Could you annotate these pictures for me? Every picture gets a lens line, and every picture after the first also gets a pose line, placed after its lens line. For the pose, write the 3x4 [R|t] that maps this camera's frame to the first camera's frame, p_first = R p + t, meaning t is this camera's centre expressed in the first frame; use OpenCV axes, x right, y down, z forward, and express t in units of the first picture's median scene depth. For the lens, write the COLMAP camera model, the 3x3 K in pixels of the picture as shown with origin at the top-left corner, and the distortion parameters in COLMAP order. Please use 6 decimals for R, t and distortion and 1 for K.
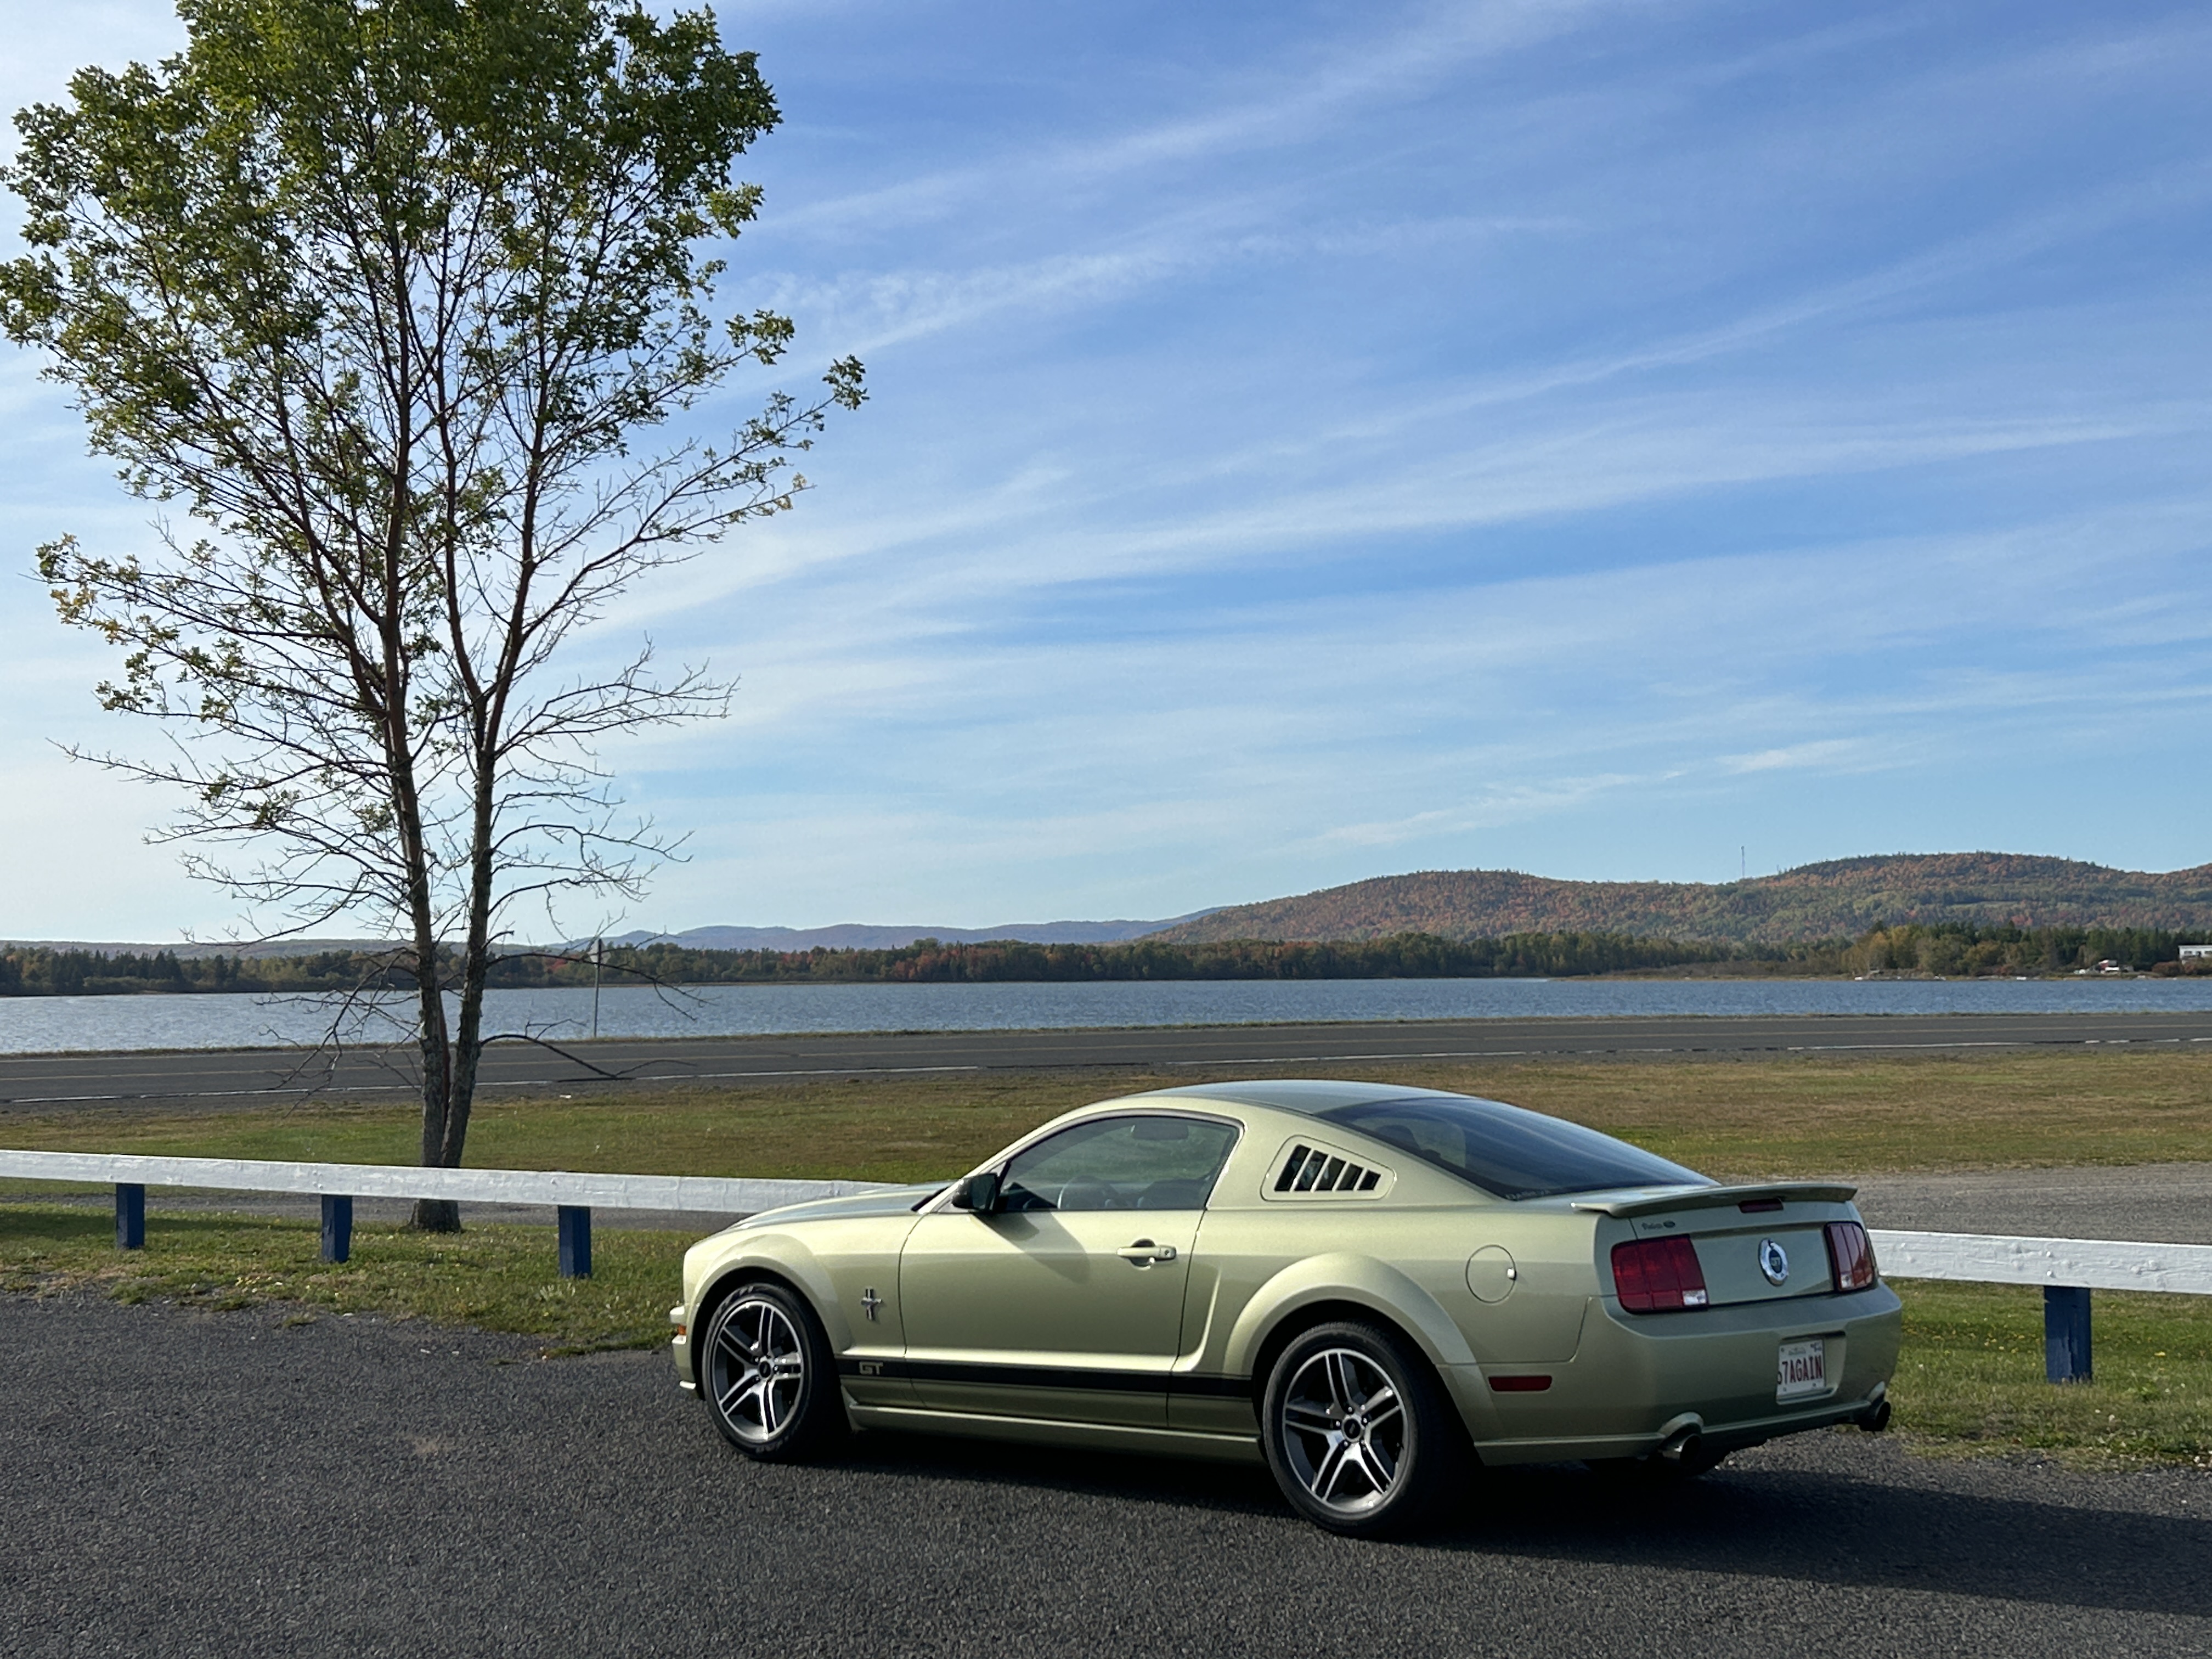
lens RADIAL K [[3380.4, 0, 1101.1], [0, 3380.4, 832.3], [0, 0, 1]] dist [0.230937, 0.000000]
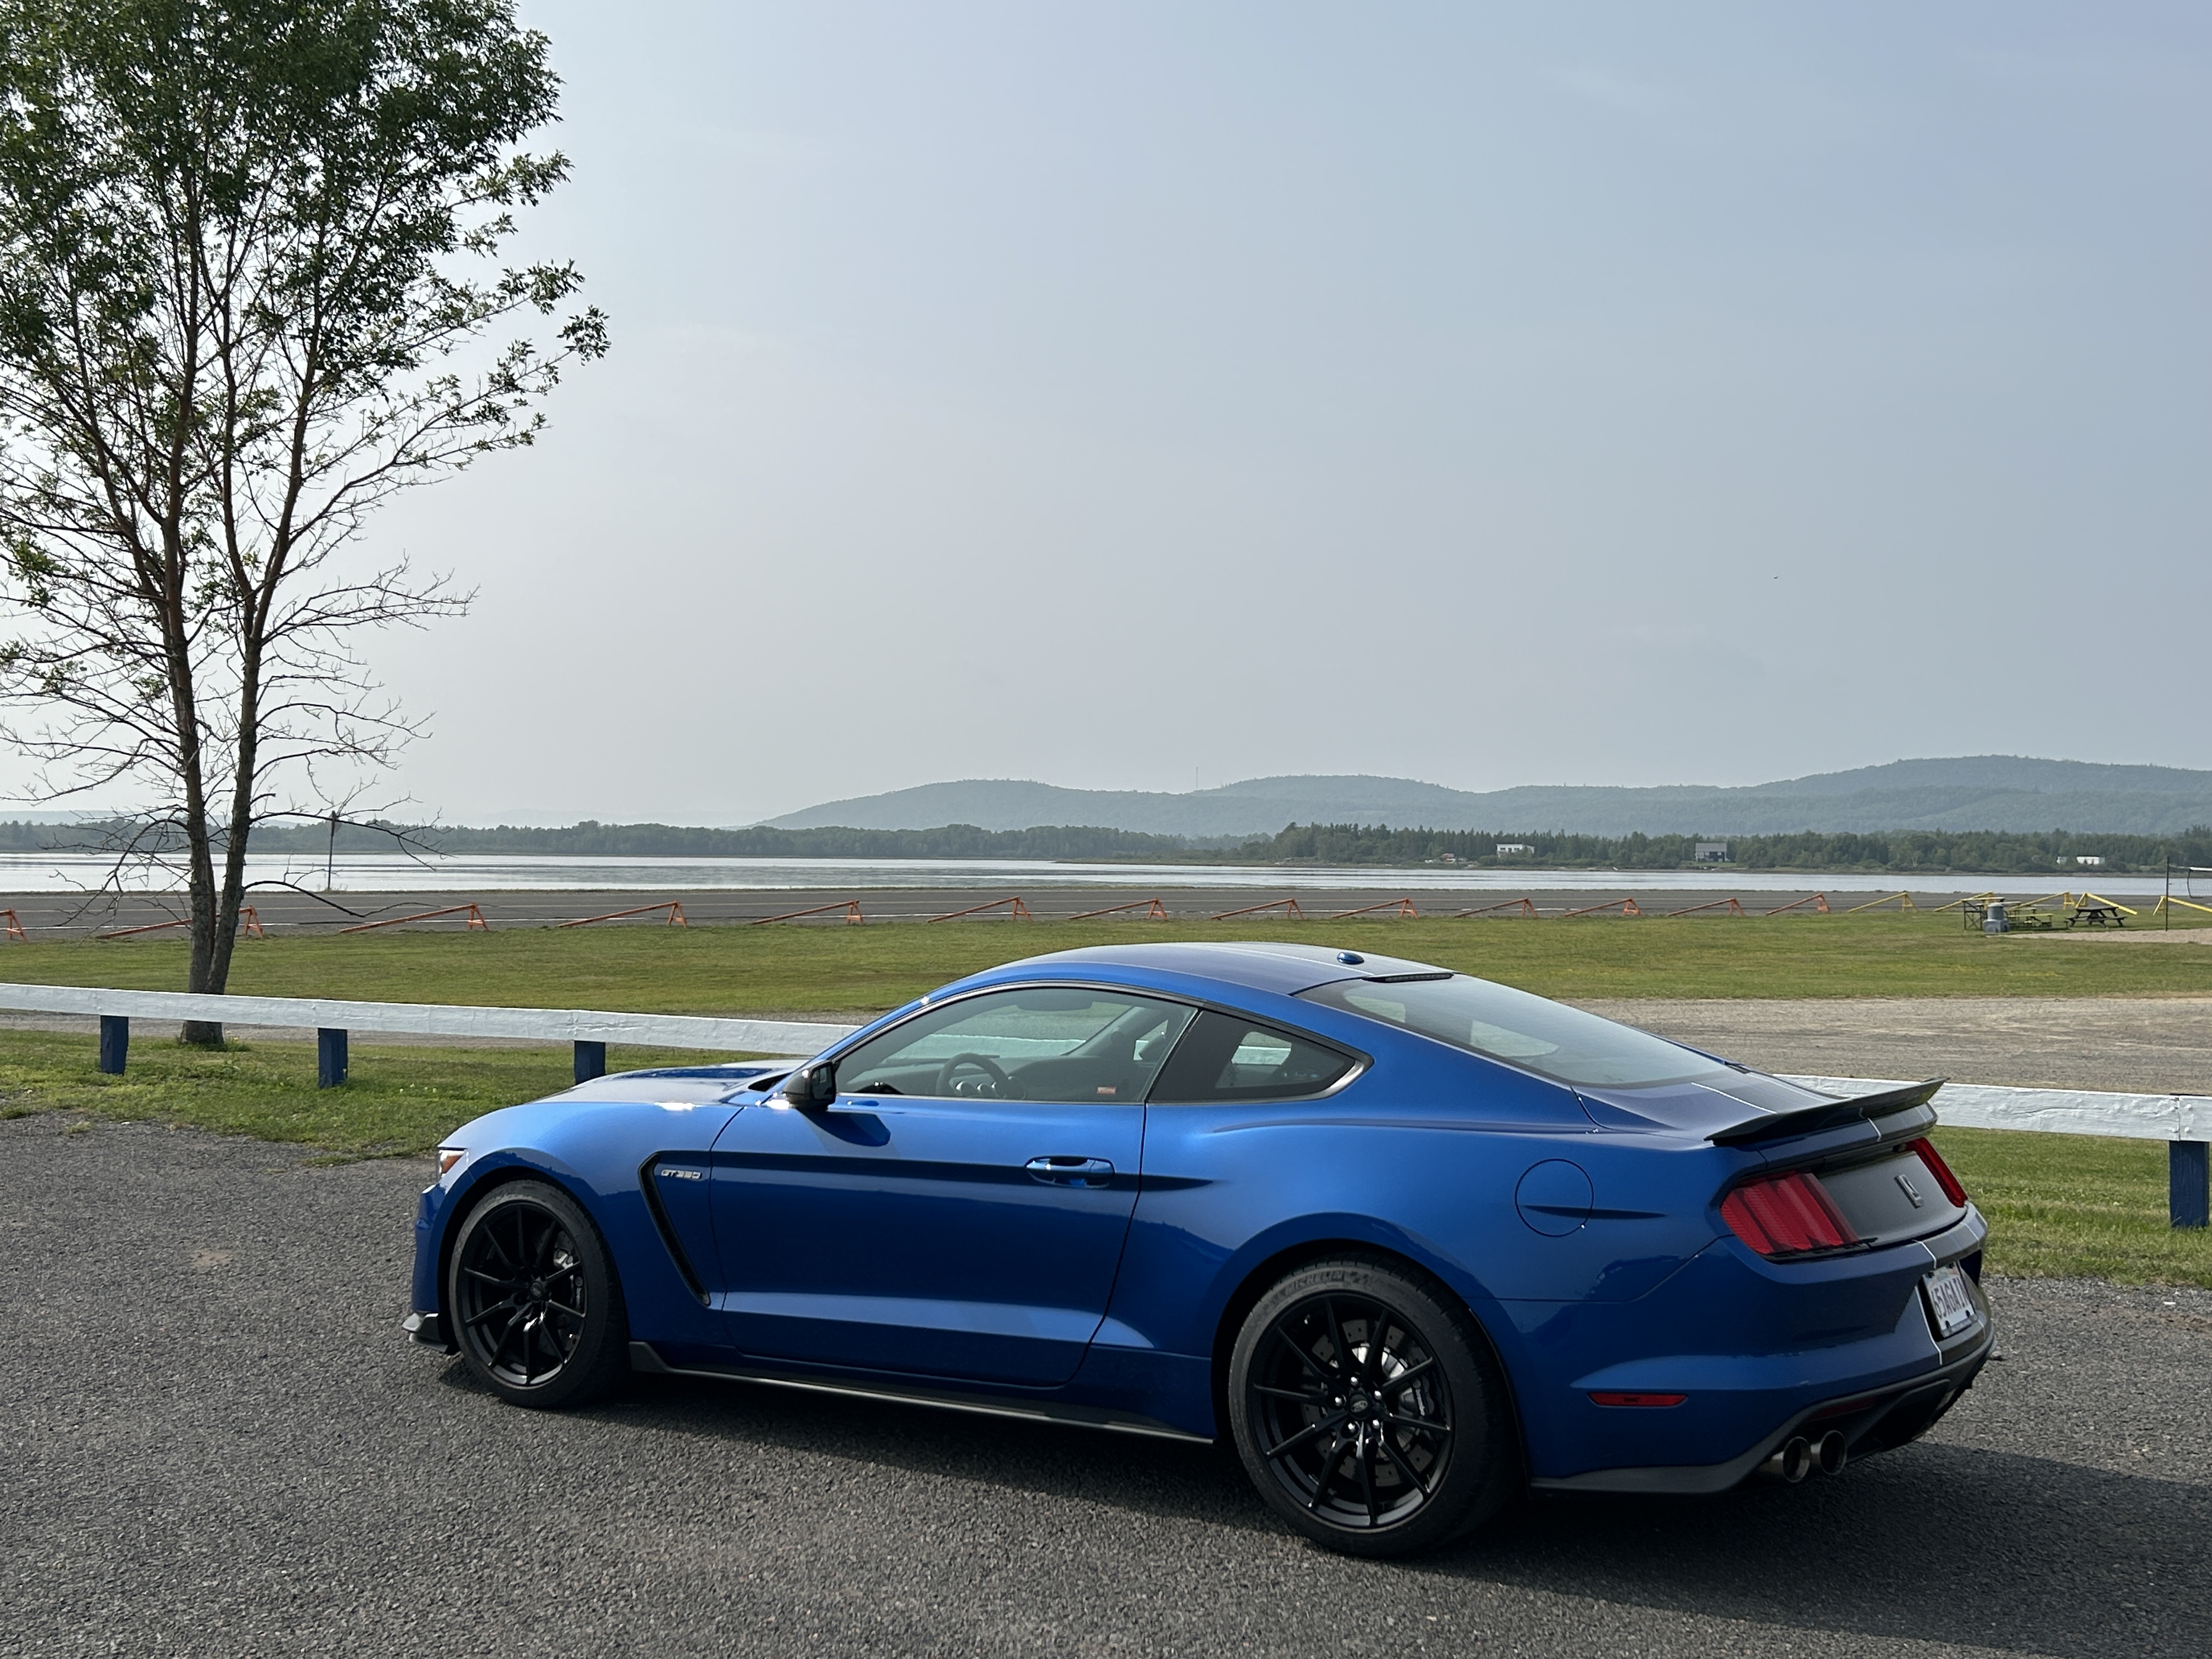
lens RADIAL K [[2430.6, 0, 1125.0], [0, 2430.6, 798.6], [0, 0, 1]] dist [0.072071, 0.000000]
pose [[0.984984, 0.024655, 0.170878, -0.029788], [-0.027619, 0.999506, 0.014993, 0.010560], [-0.170424, -0.019487, 0.985178, 0.123036]]
